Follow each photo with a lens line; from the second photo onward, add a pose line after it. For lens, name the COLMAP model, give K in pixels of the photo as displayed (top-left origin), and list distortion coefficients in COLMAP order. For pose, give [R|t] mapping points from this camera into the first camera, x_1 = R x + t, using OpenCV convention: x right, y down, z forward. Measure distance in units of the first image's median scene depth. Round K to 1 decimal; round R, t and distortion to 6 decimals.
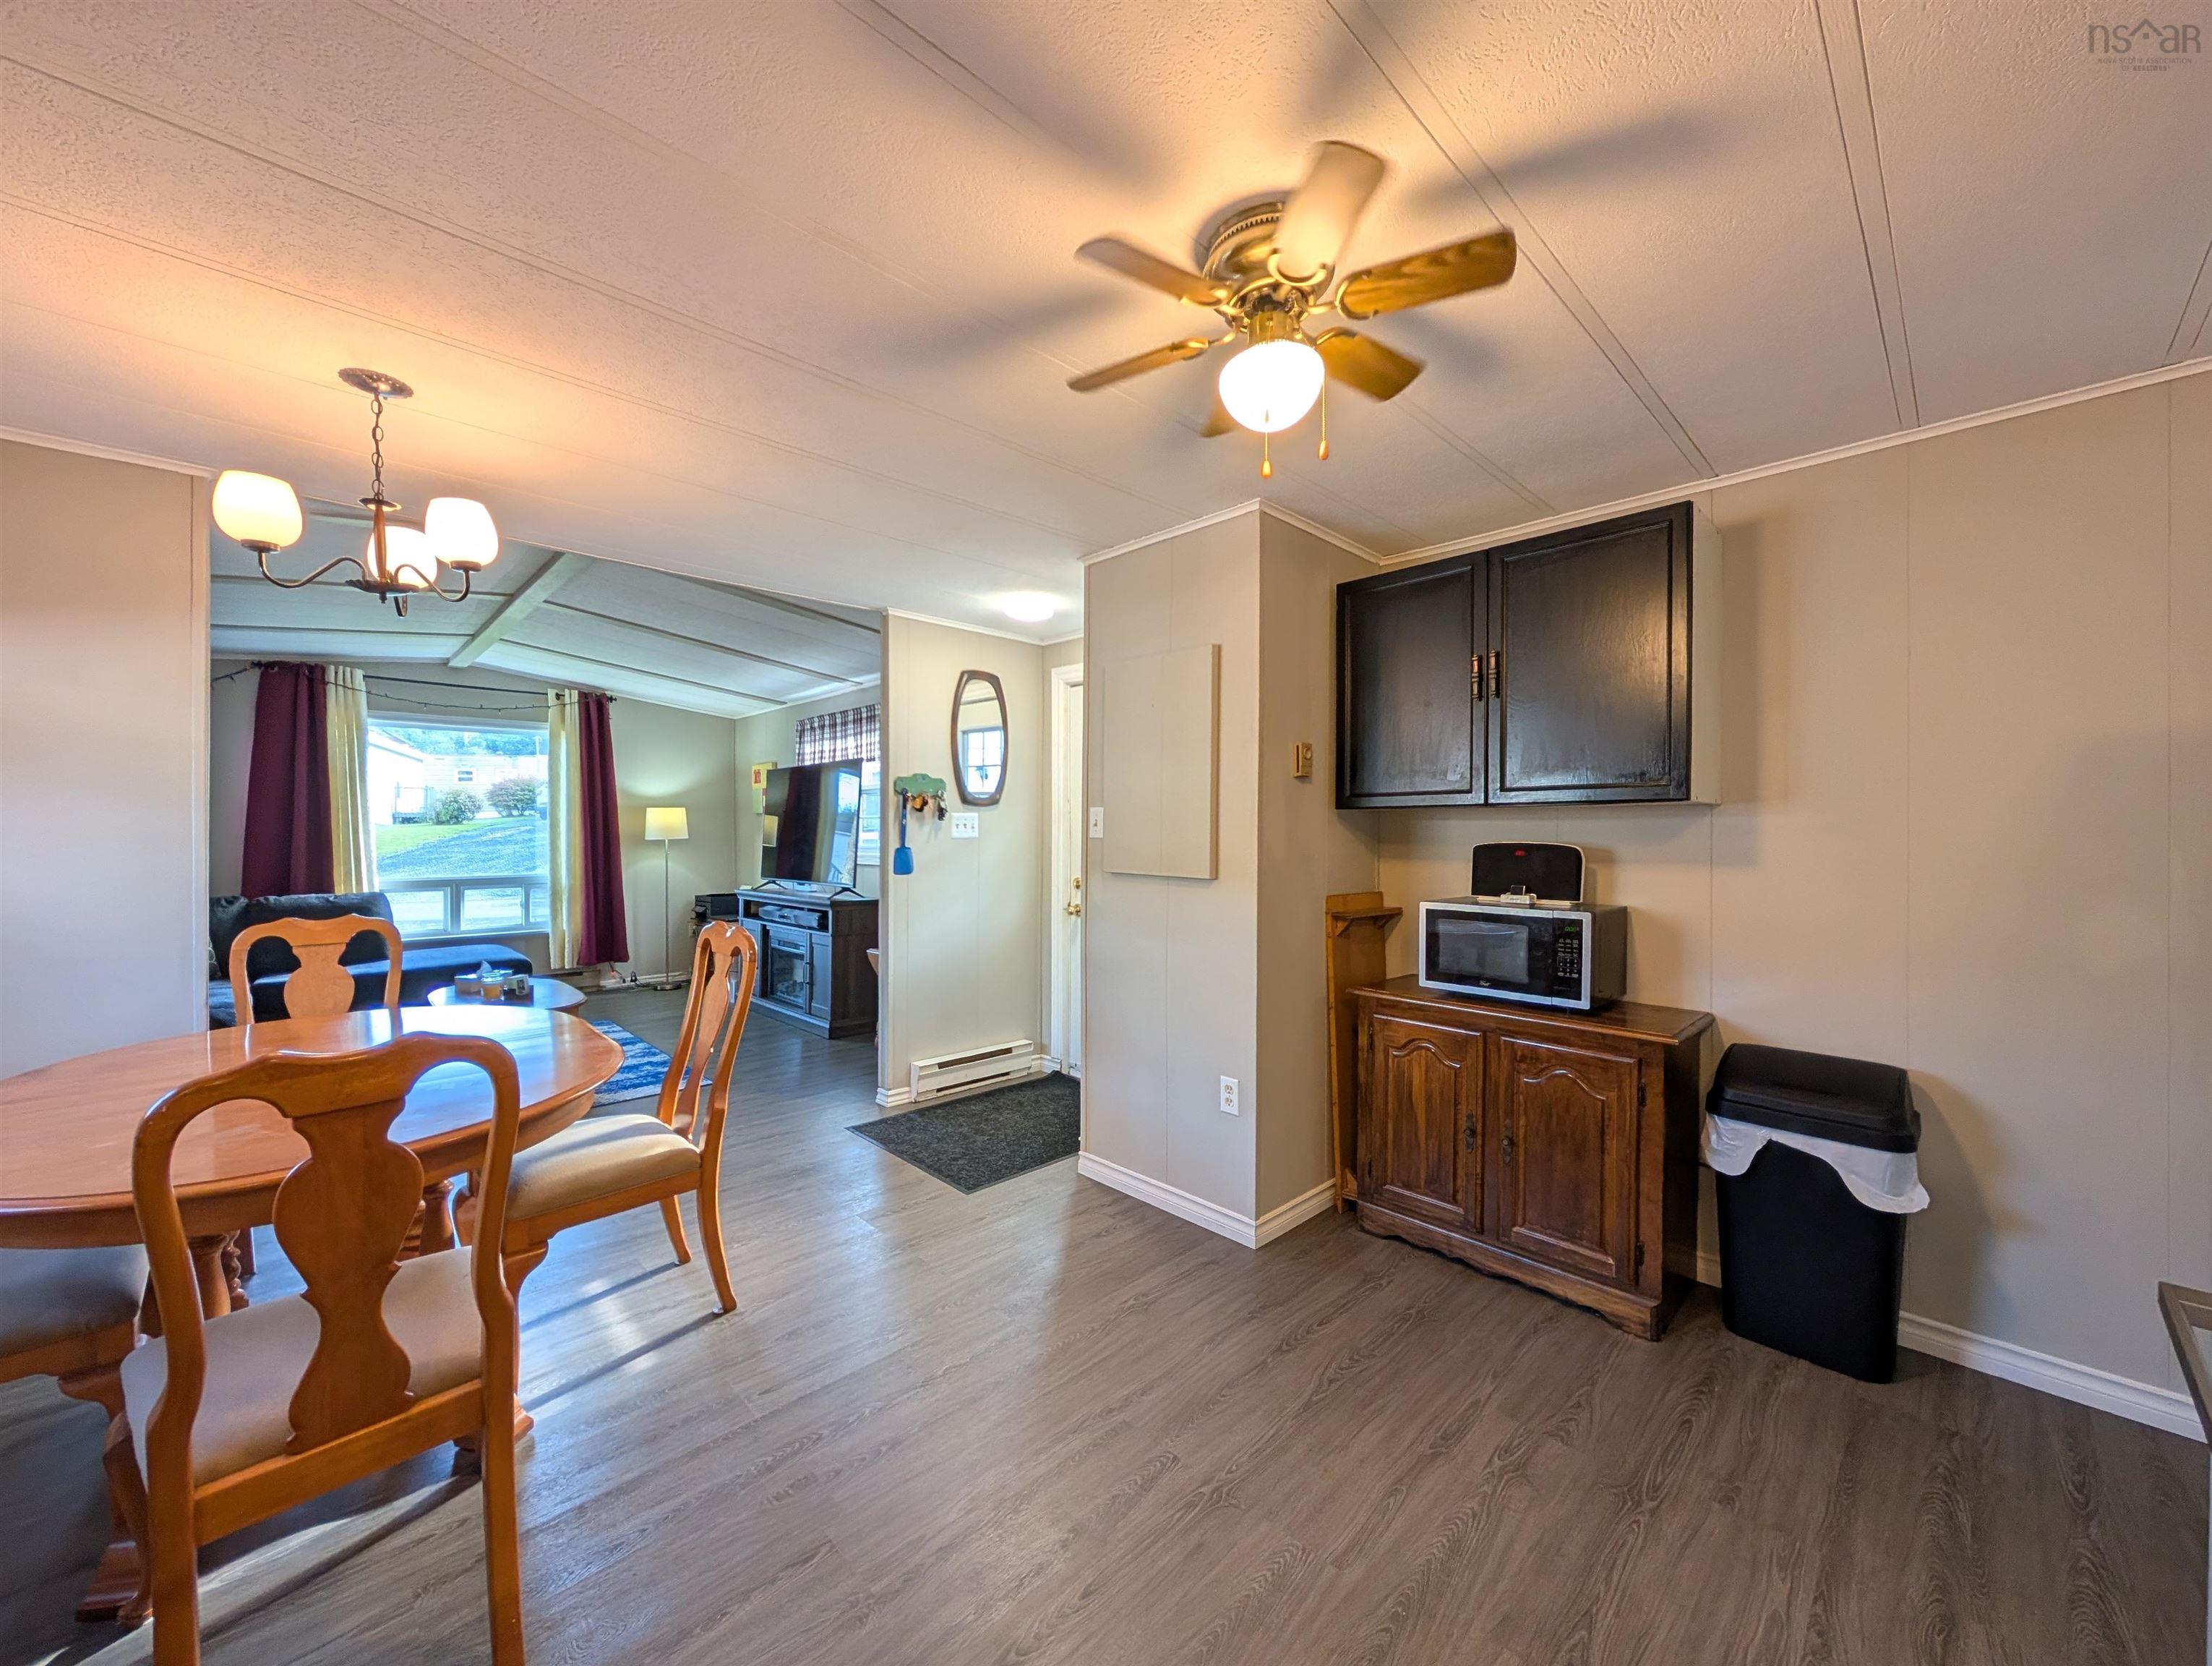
lens RADIAL K [[838.4, 0, 1088.6], [0, 838.4, 838.0], [0, 0, 1]] dist [0.000870, -0.000106]
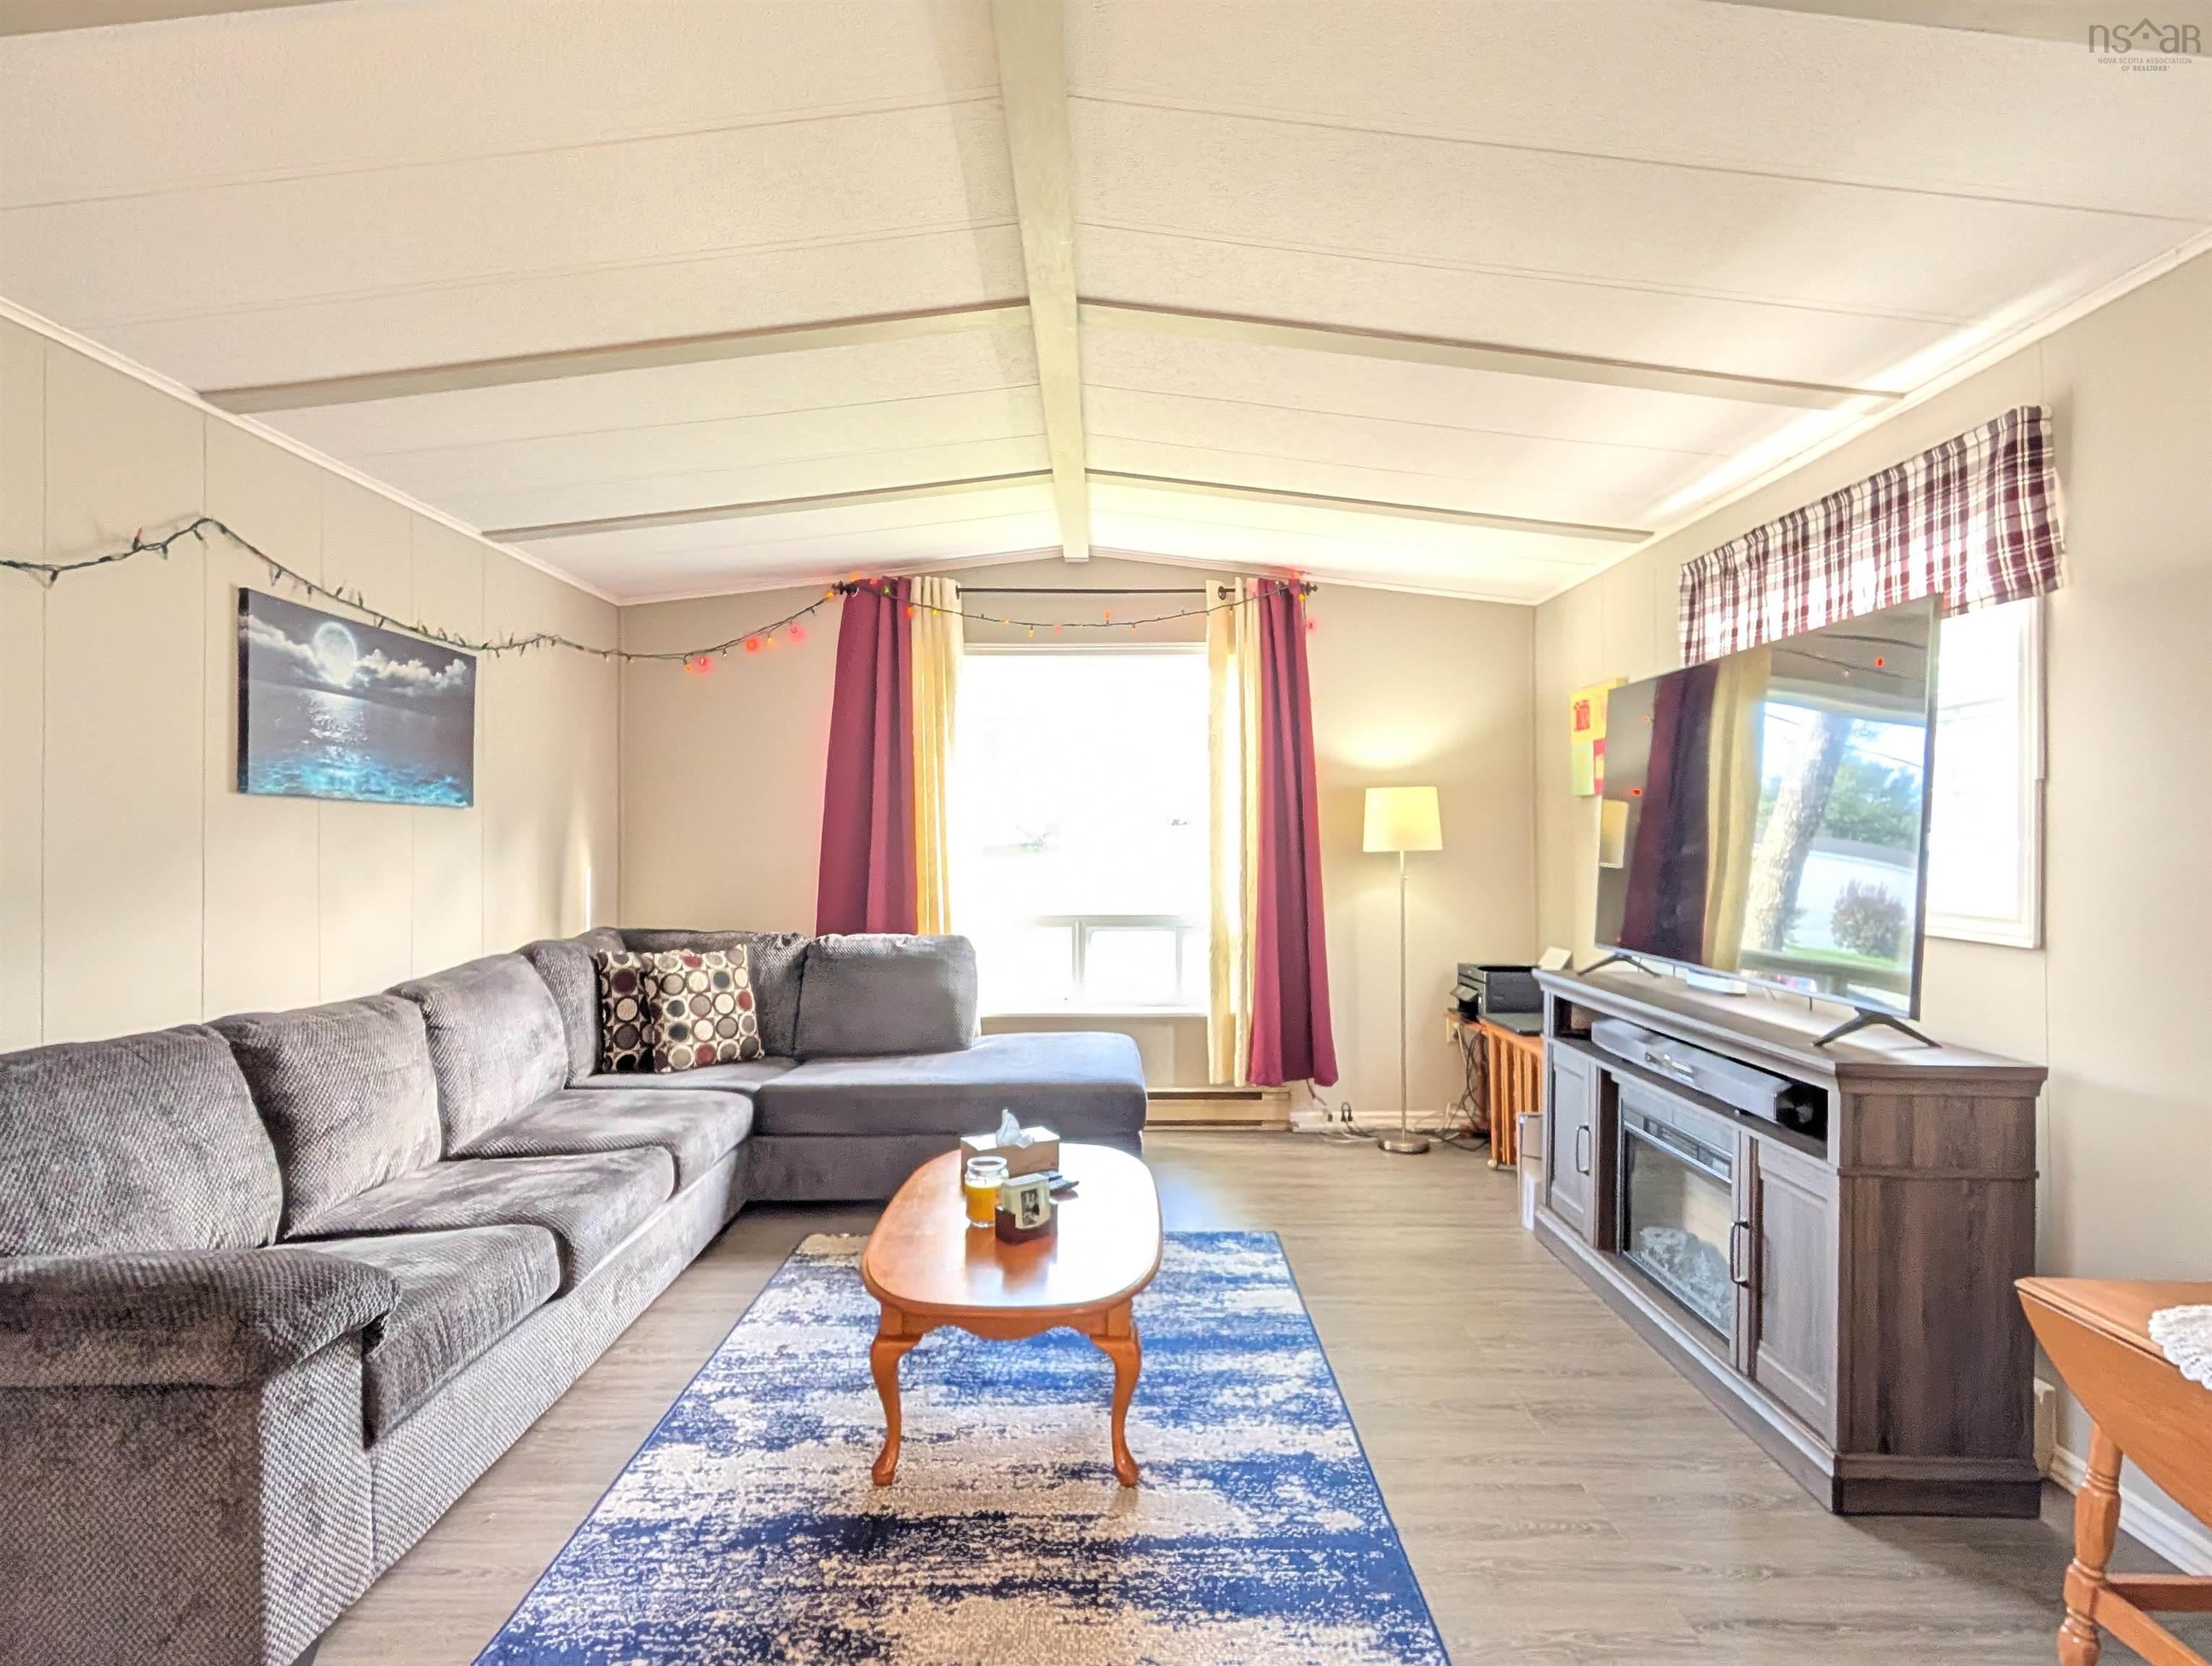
lens RADIAL K [[1141.9, 0, 1111.3], [0, 1141.9, 825.7], [0, 0, 1]] dist [-0.001484, -0.001379]
pose [[0.727165, -0.006322, -0.686434, -0.171455], [-0.004147, 0.999899, -0.013602, -0.003709], [0.686451, 0.012738, 0.727065, 0.410580]]
